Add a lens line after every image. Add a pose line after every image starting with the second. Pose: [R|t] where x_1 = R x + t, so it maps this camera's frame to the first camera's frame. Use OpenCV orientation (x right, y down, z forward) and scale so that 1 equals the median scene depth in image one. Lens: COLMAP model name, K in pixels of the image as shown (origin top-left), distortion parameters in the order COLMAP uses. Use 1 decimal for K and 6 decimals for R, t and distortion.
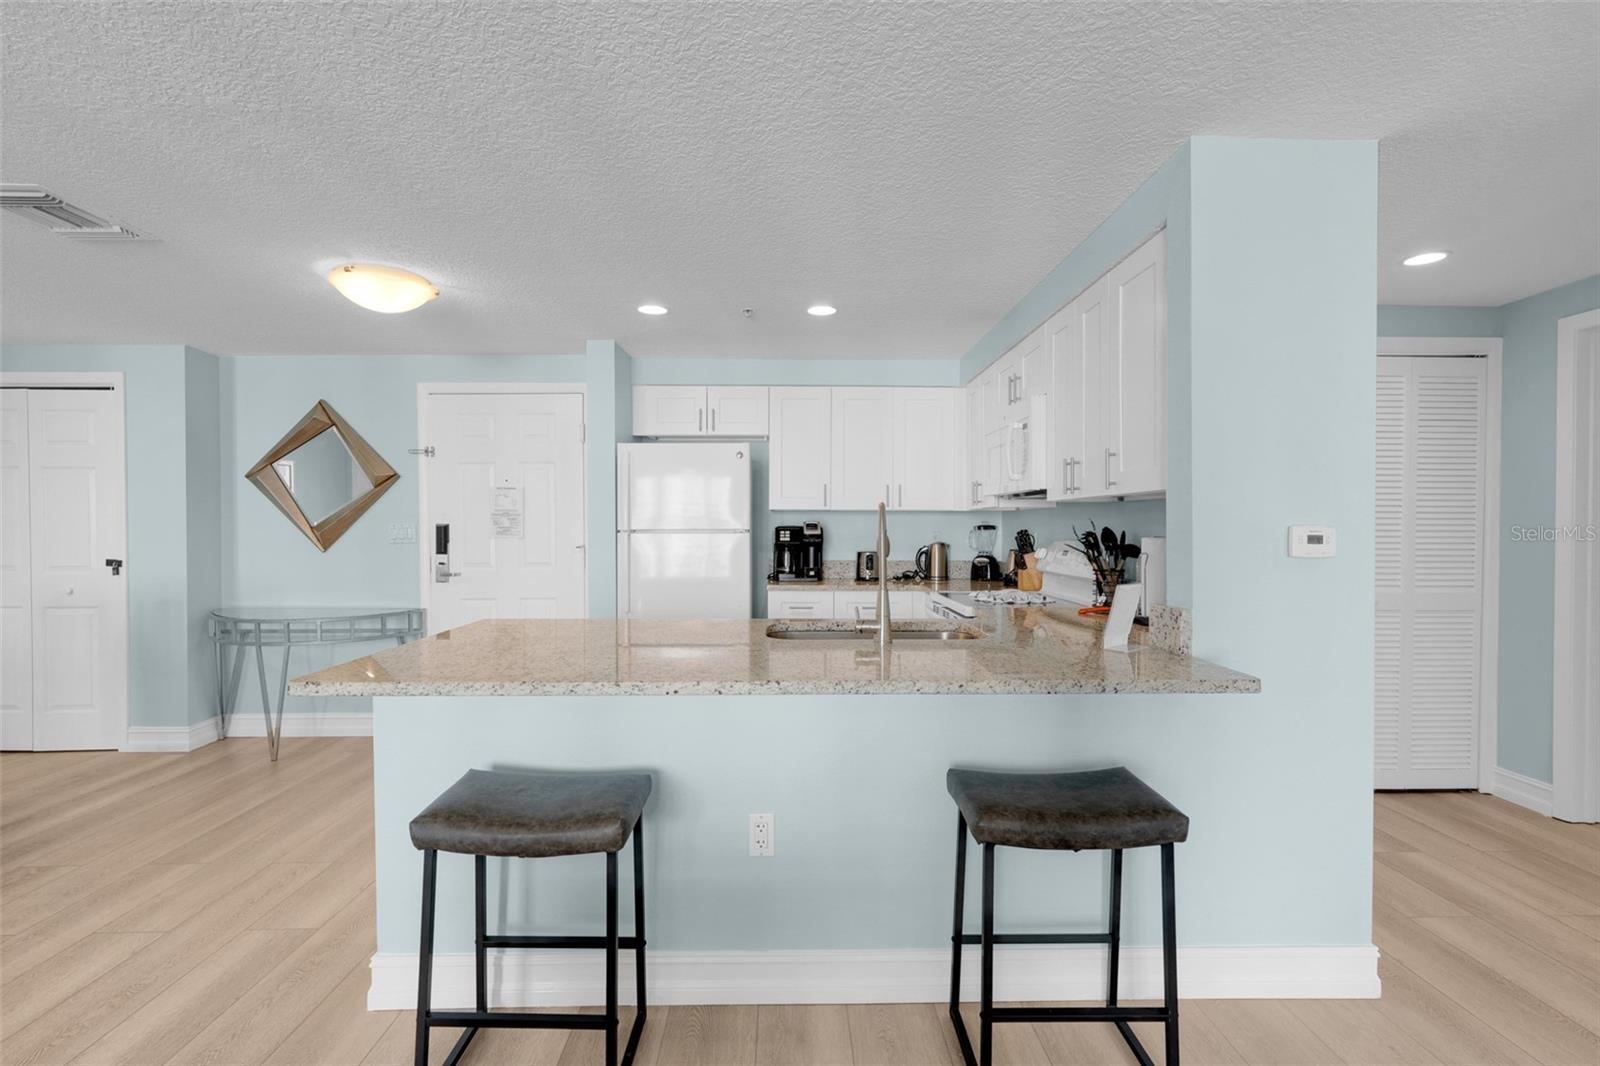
lens RADIAL K [[732.8, 0, 800.0], [0, 732.8, 533.0], [0, 0, 1]] dist [-0.003729, 0.000770]
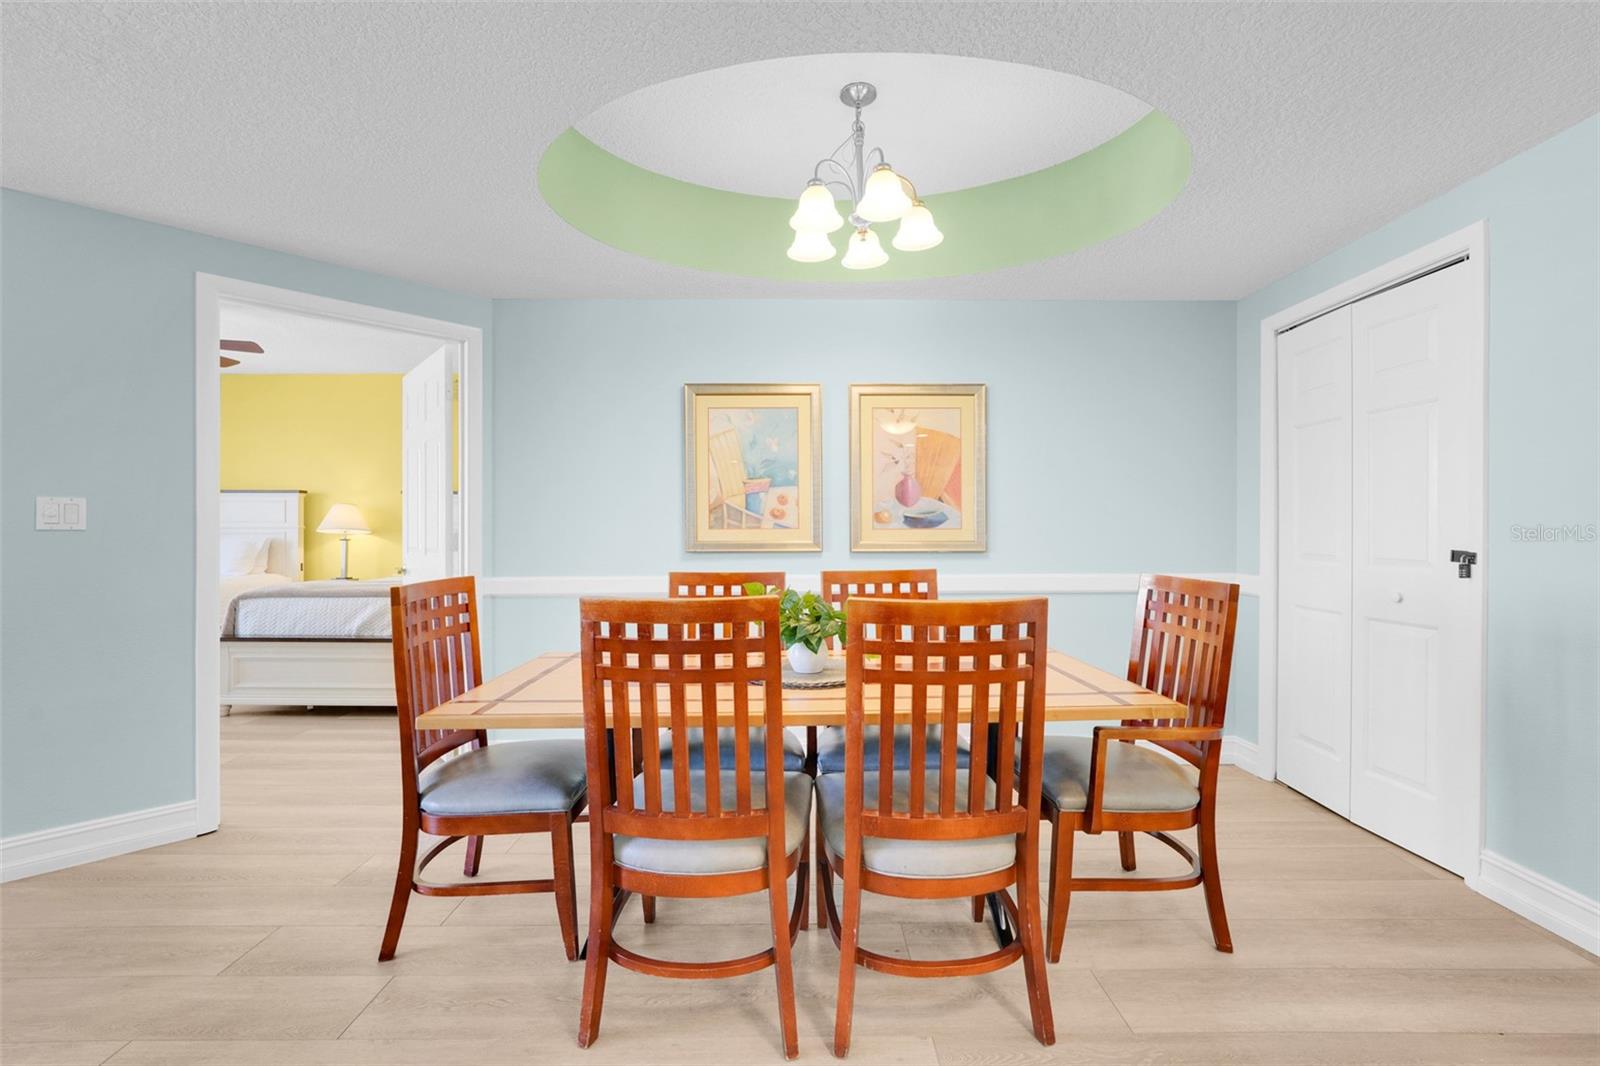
lens RADIAL K [[701.4, 0, 797.0], [0, 701.4, 534.1], [0, 0, 1]] dist [-0.013780, 0.006205]
pose [[-0.016115, 0.008192, -0.999837, -0.353483], [-0.007542, 0.999937, 0.008315, 0.020989], [0.999842, 0.007674, -0.016052, 0.450050]]
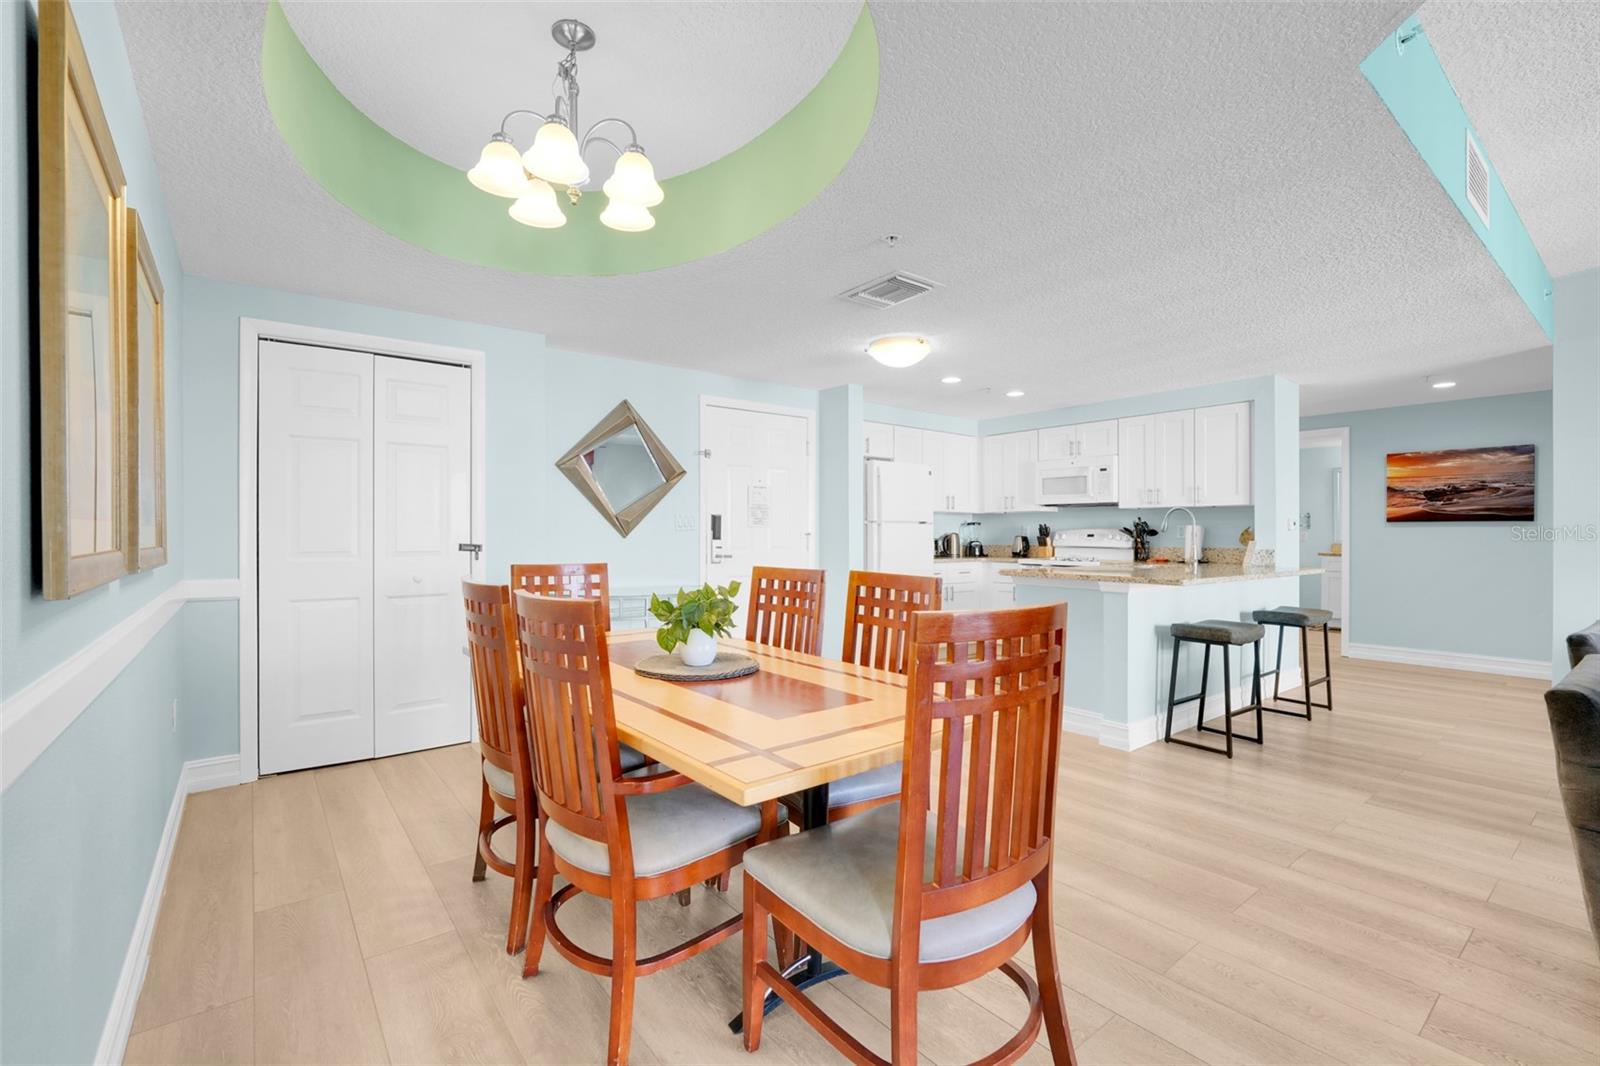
lens RADIAL K [[701.4, 0, 797.0], [0, 701.4, 534.1], [0, 0, 1]] dist [-0.013780, 0.006205]
pose [[0.798712, 0.003293, 0.601704, -1.081957], [0.001903, 0.999966, -0.007998, 0.029296], [-0.601710, 0.007533, 0.798679, 0.002291]]
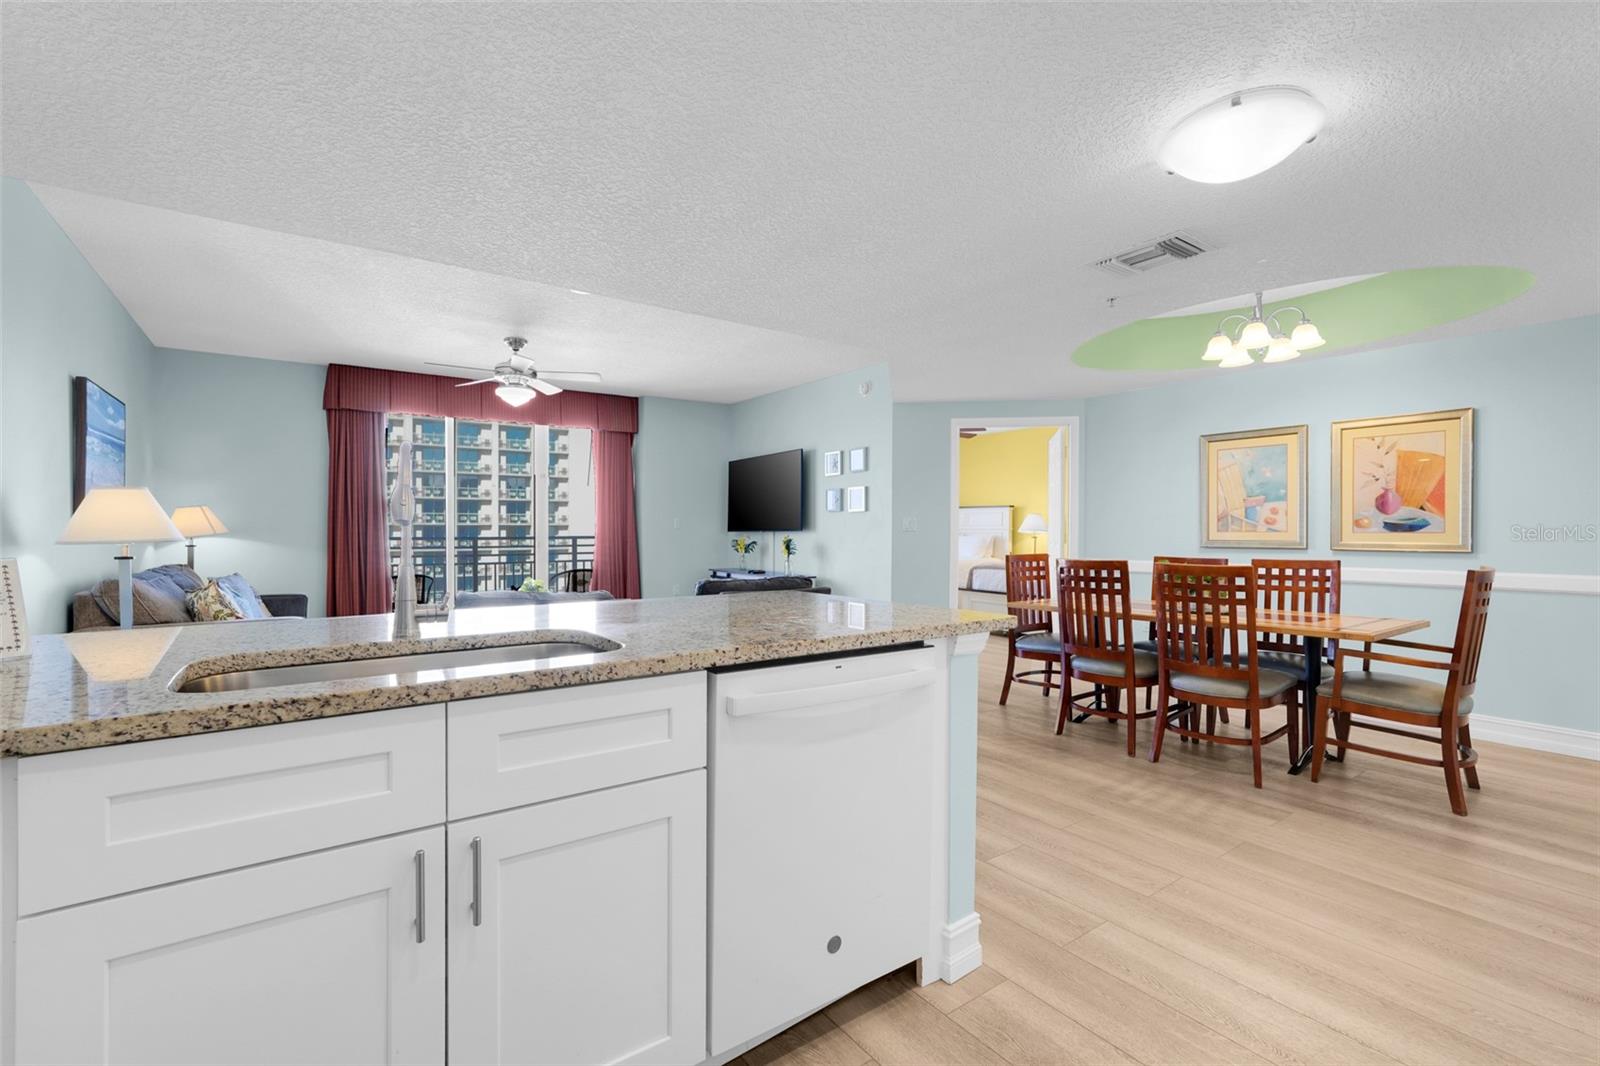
lens RADIAL K [[701.4, 0, 797.0], [0, 701.4, 534.1], [0, 0, 1]] dist [-0.013780, 0.006205]
pose [[-0.823969, 0.003951, -0.566621, 0.096538], [-0.005222, 0.999880, 0.014566, 0.013278], [0.566610, 0.014961, -0.823850, 0.899953]]
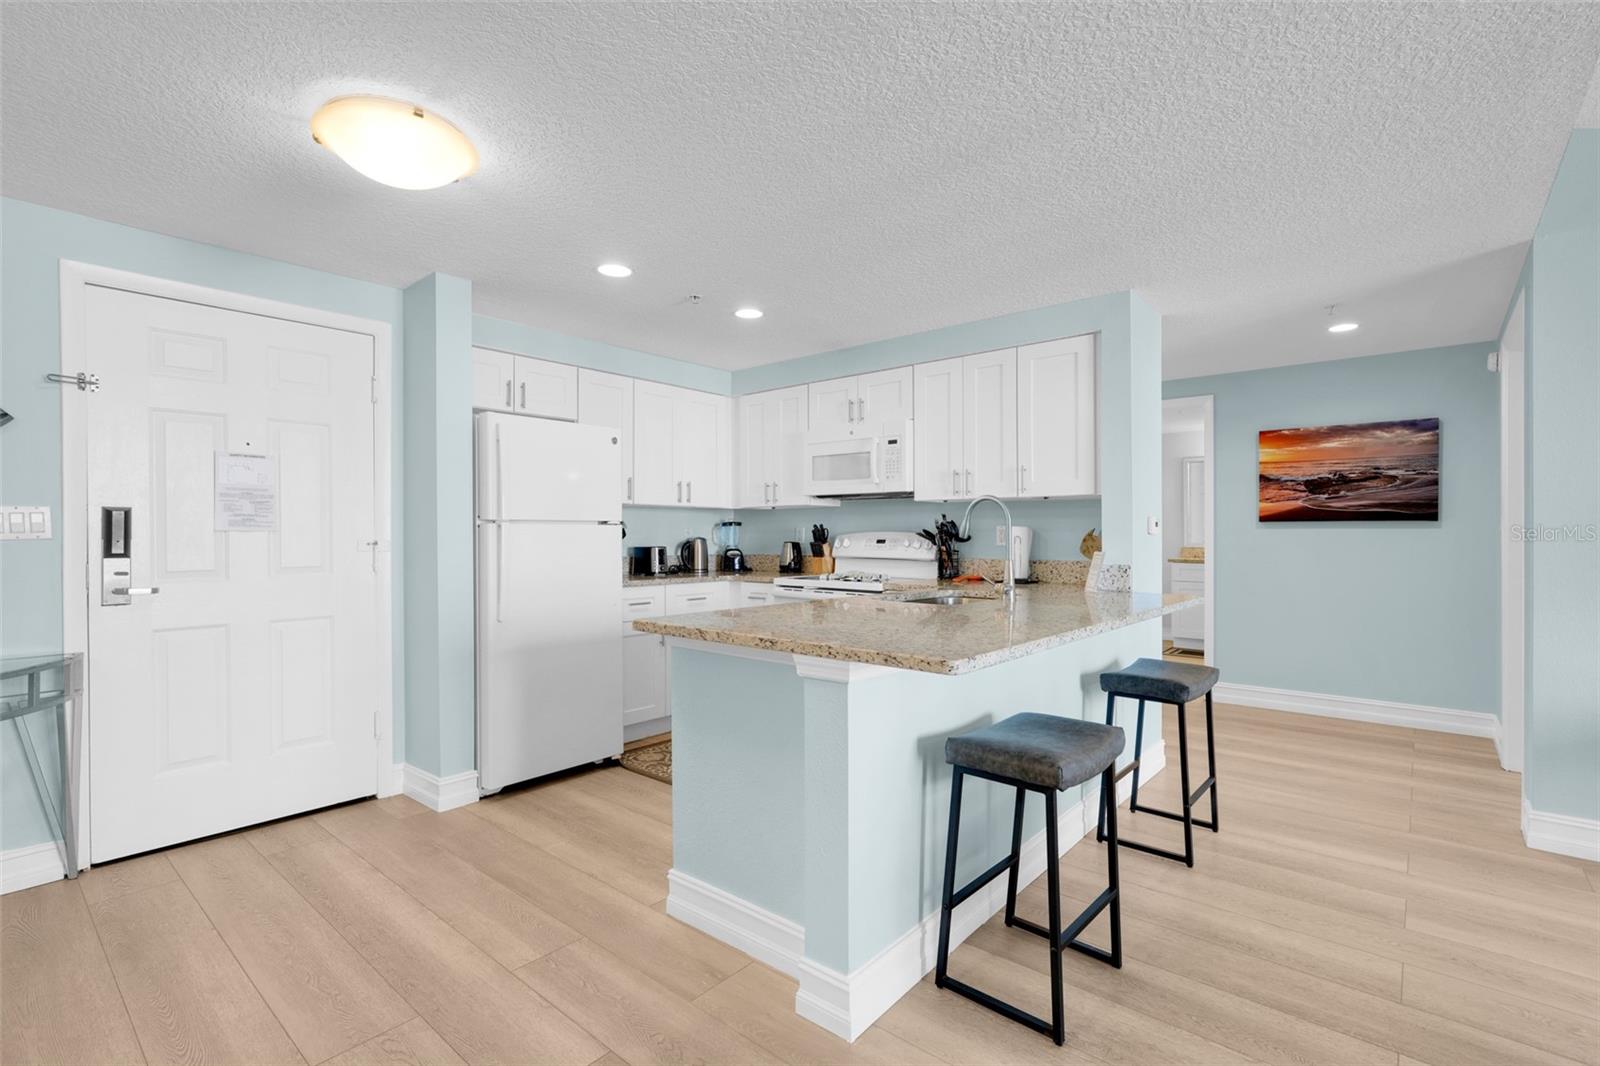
lens RADIAL K [[736.4, 0, 798.5], [0, 736.4, 535.8], [0, 0, 1]] dist [-0.016656, 0.010760]
pose [[0.666345, -0.002059, 0.745640, -0.566844], [0.006108, 0.999978, -0.002697, 0.015819], [-0.745618, 0.006352, 0.666343, 0.193699]]
